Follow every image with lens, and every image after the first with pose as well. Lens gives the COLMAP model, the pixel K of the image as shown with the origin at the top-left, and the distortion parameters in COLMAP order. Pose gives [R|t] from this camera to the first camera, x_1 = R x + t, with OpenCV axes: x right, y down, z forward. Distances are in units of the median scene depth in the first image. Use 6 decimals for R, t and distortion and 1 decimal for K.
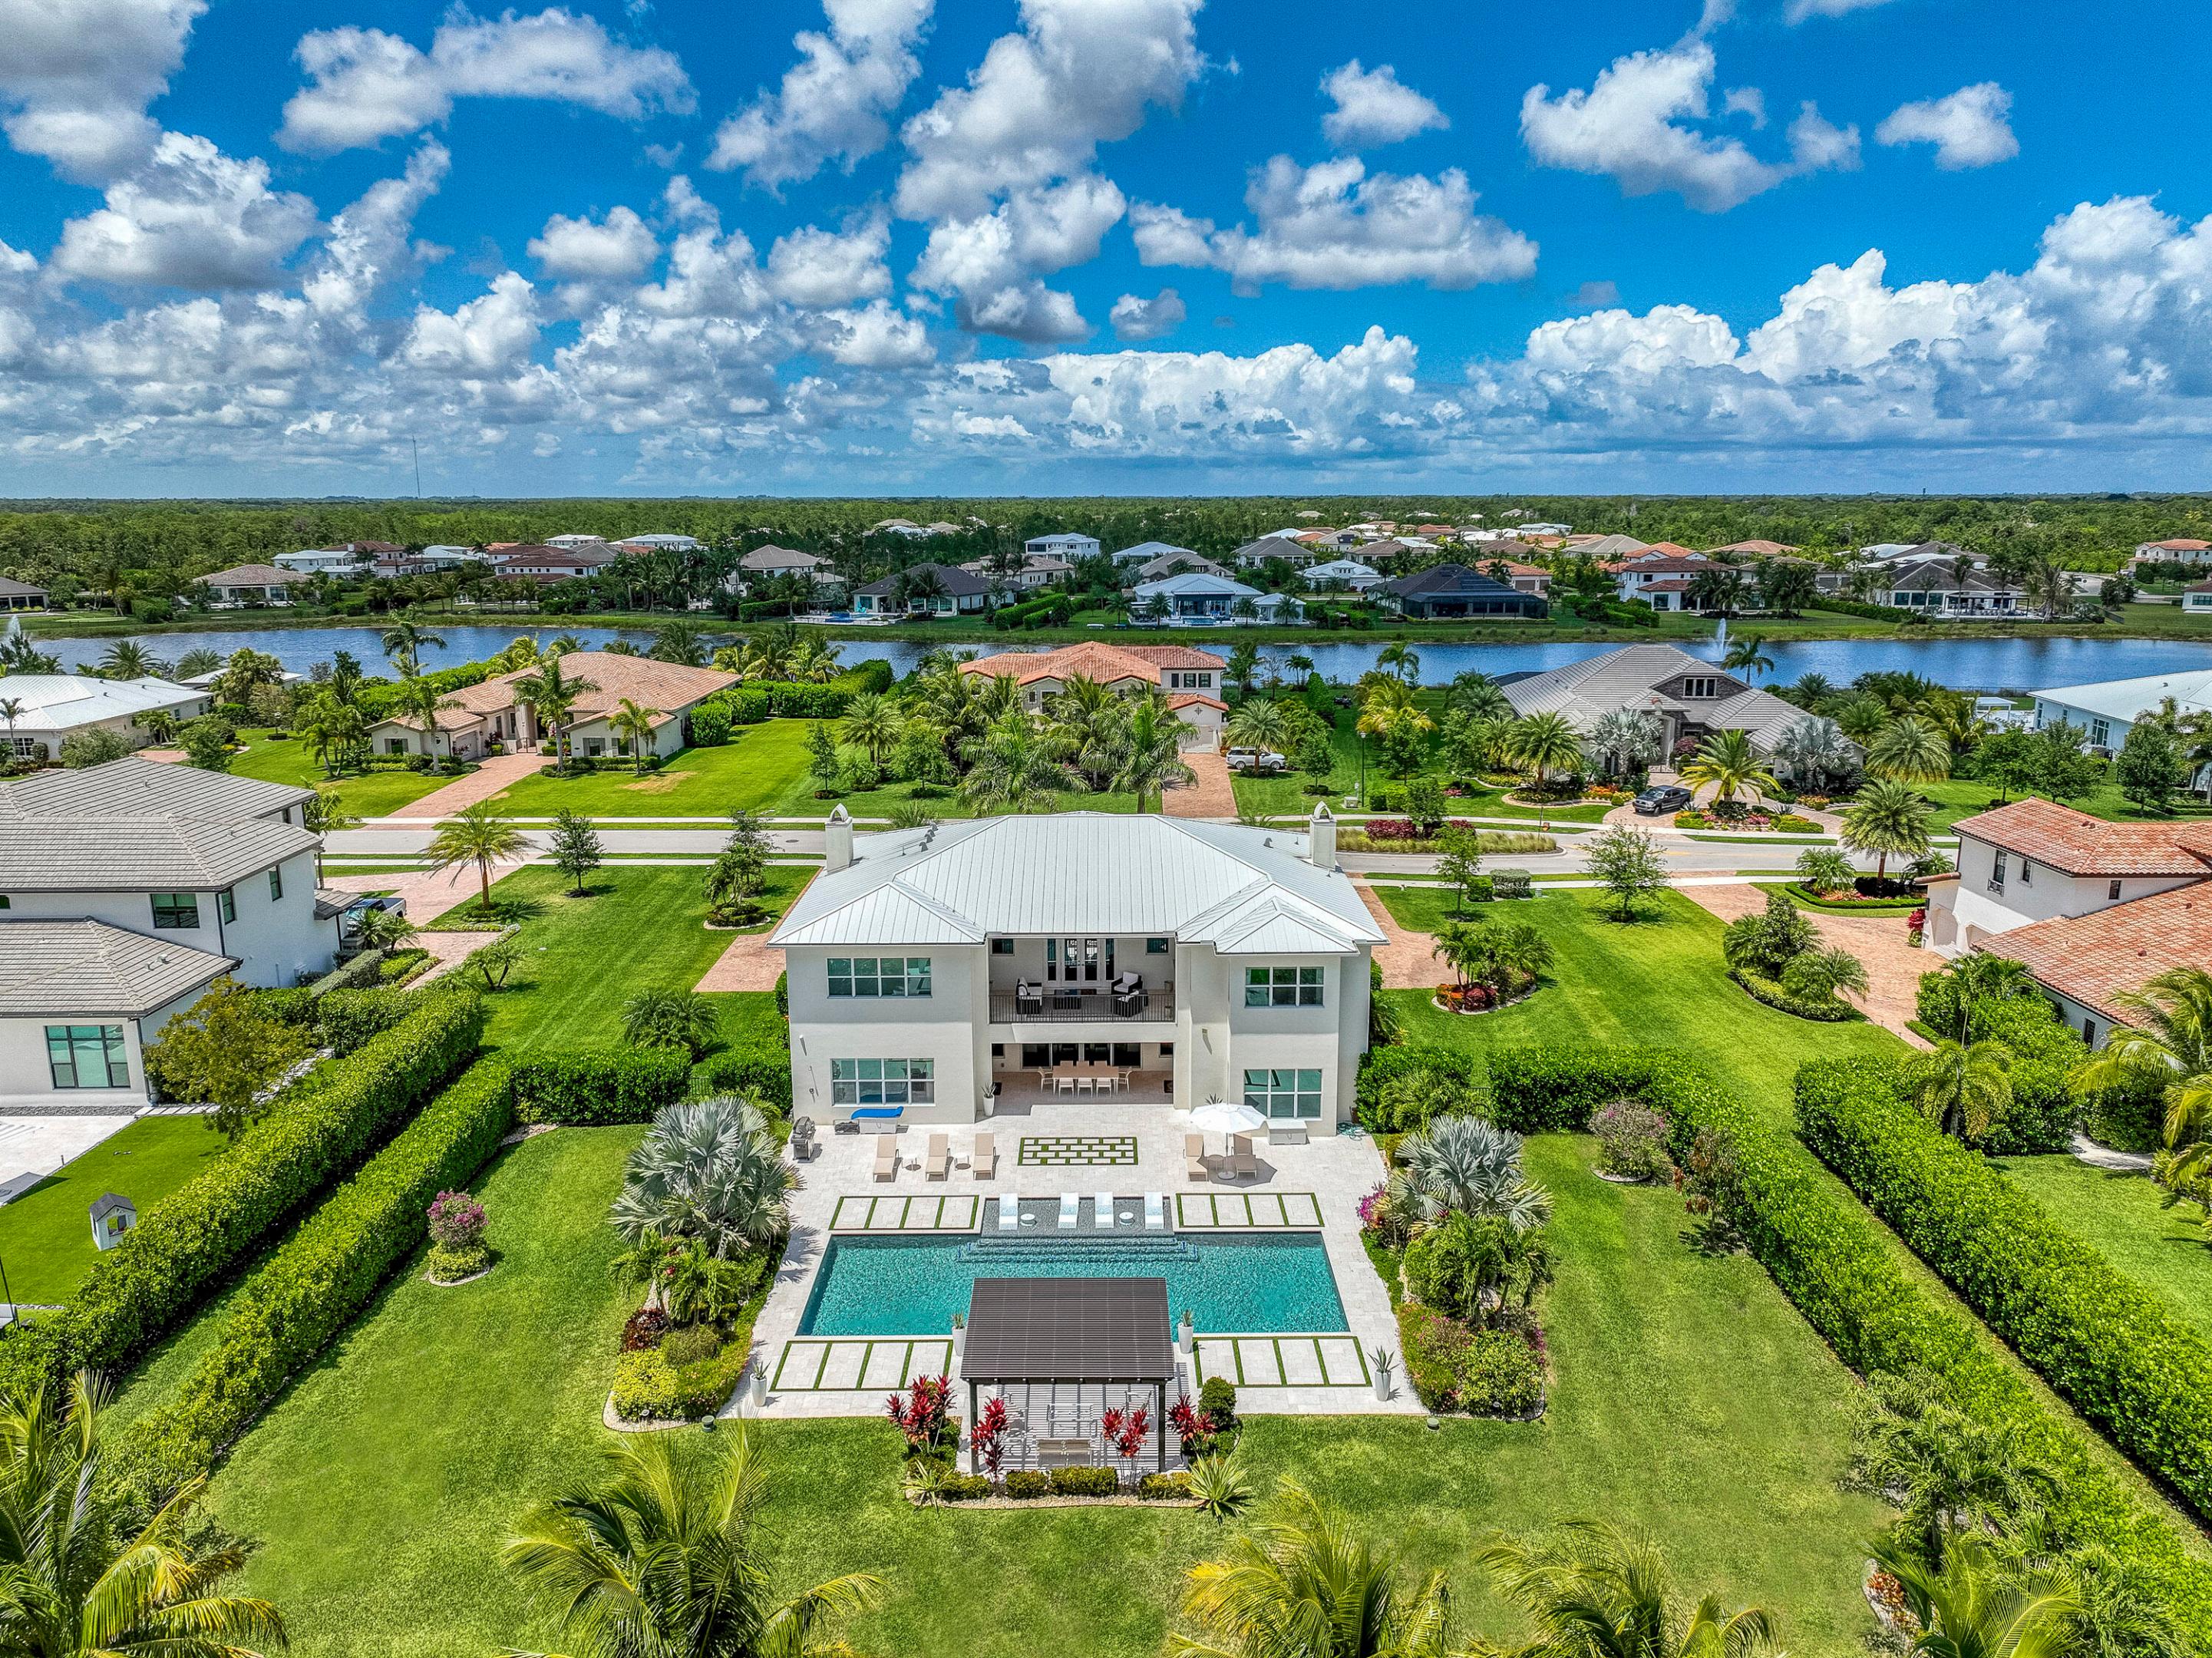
lens RADIAL K [[1559.2, 0, 1111.6], [0, 1559.2, 824.1], [0, 0, 1]] dist [0.007673, 0.001870]
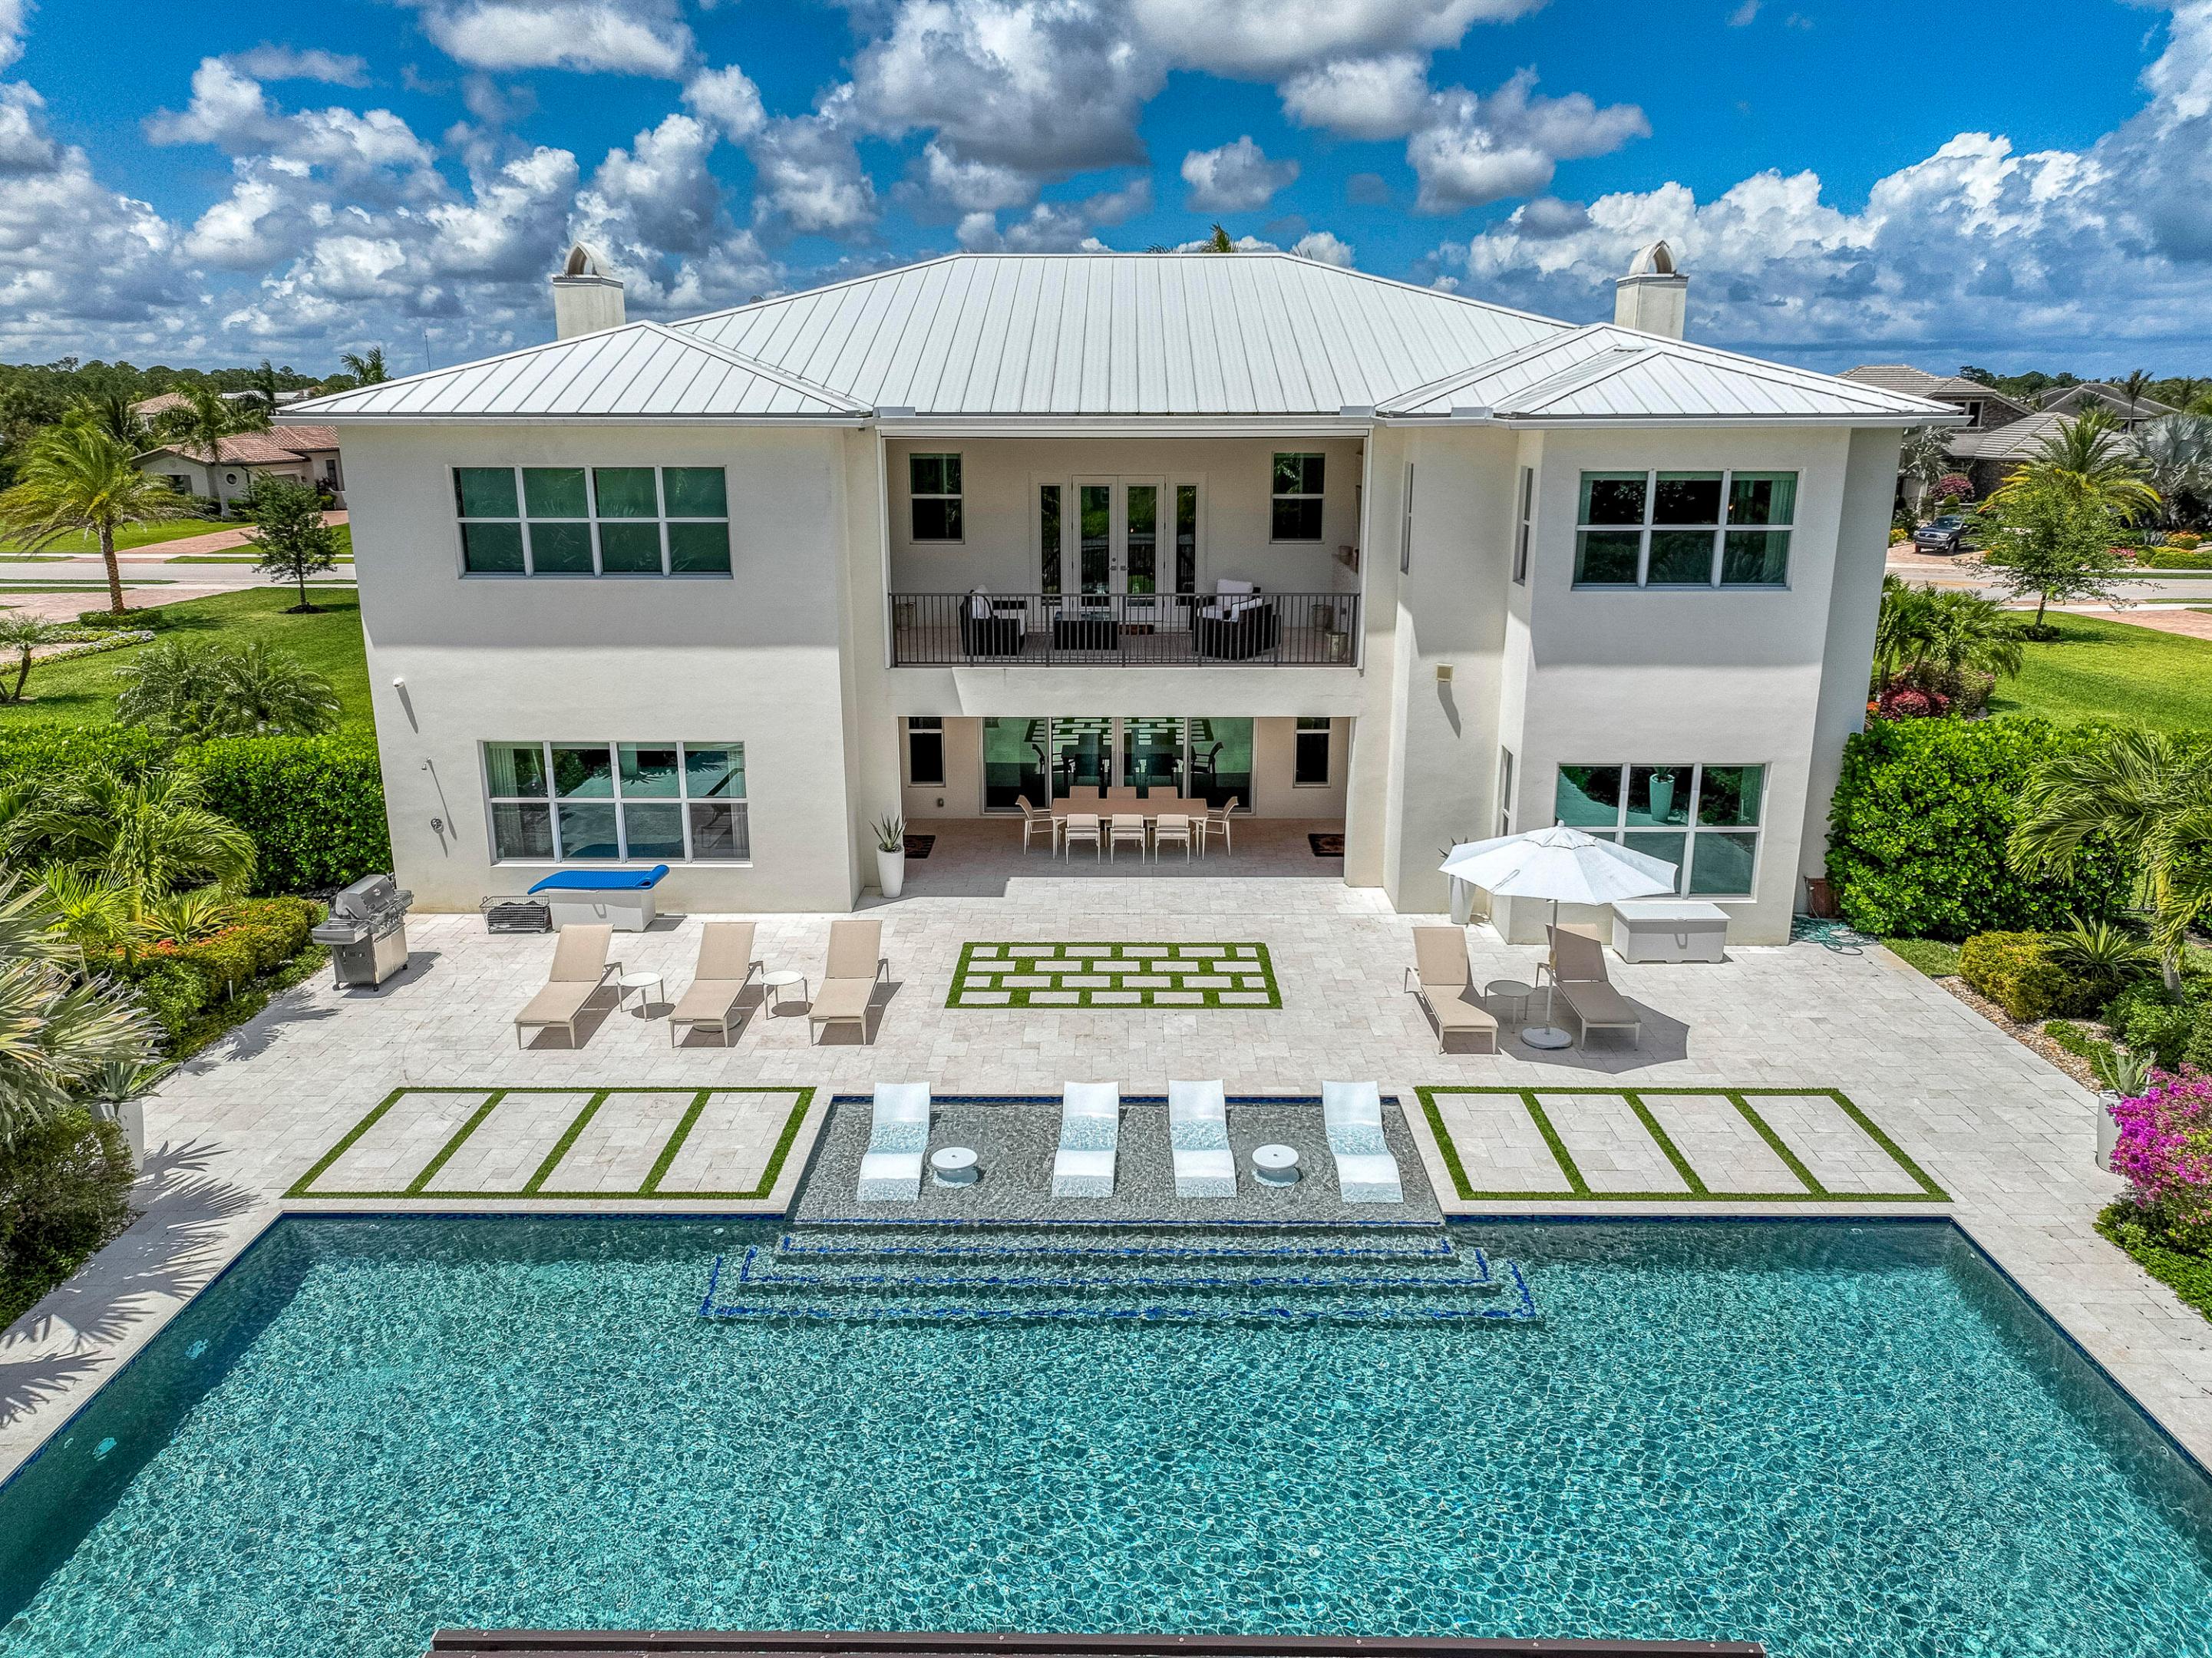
lens RADIAL K [[1559.2, 0, 1111.6], [0, 1559.2, 824.1], [0, 0, 1]] dist [0.007673, 0.001870]
pose [[0.999901, 0.006364, -0.012580, -0.017874], [-0.005605, 0.998213, 0.059497, 0.154928], [0.012936, -0.059421, 0.998149, 0.644368]]
